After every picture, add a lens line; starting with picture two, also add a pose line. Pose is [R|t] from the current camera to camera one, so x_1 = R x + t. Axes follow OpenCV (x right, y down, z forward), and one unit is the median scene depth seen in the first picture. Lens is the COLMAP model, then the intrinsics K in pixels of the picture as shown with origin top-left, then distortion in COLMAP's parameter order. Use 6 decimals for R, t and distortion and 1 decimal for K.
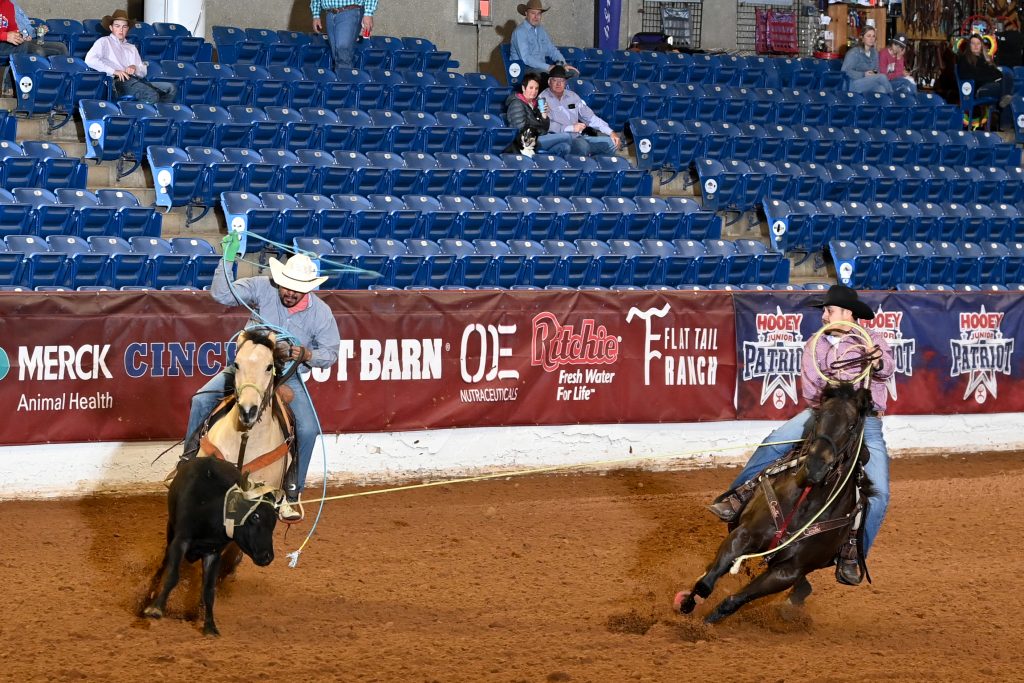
lens RADIAL K [[5984.1, 0, 544.9], [0, 5984.1, 374.1], [0, 0, 1]] dist [0.919418, 0.000000]
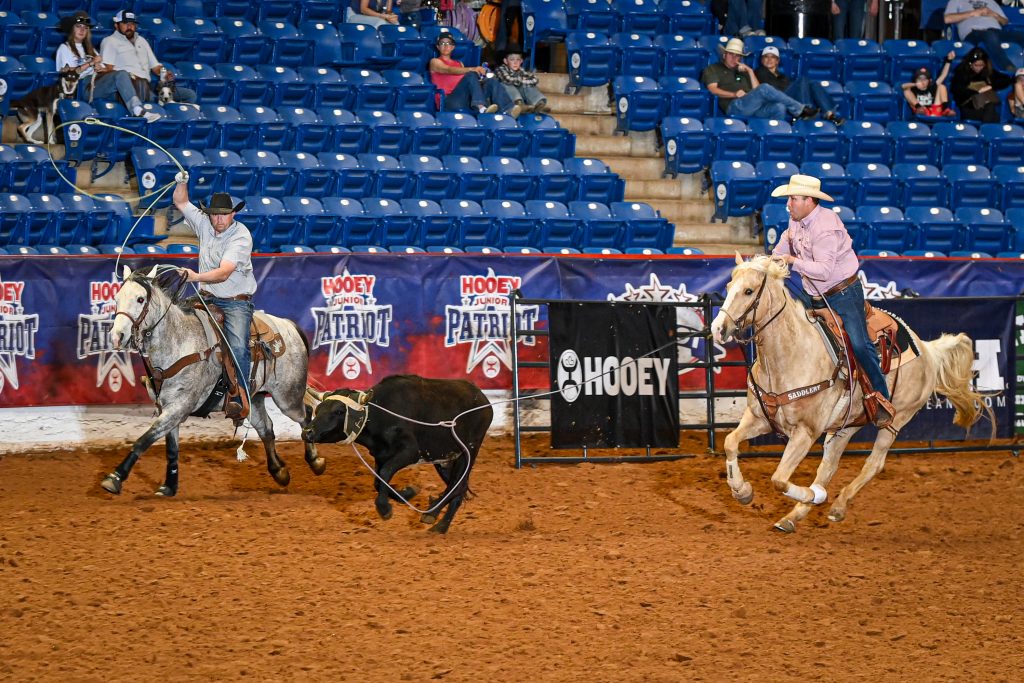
lens RADIAL K [[5984.1, 0, 636.6], [0, 5984.1, 347.2], [0, 0, 1]] dist [0.919418, 0.000000]
pose [[0.998404, -0.001823, 0.056444, 0.047839], [0.001707, 0.999996, 0.002108, -0.001403], [-0.056448, -0.002008, 0.998404, 0.088367]]
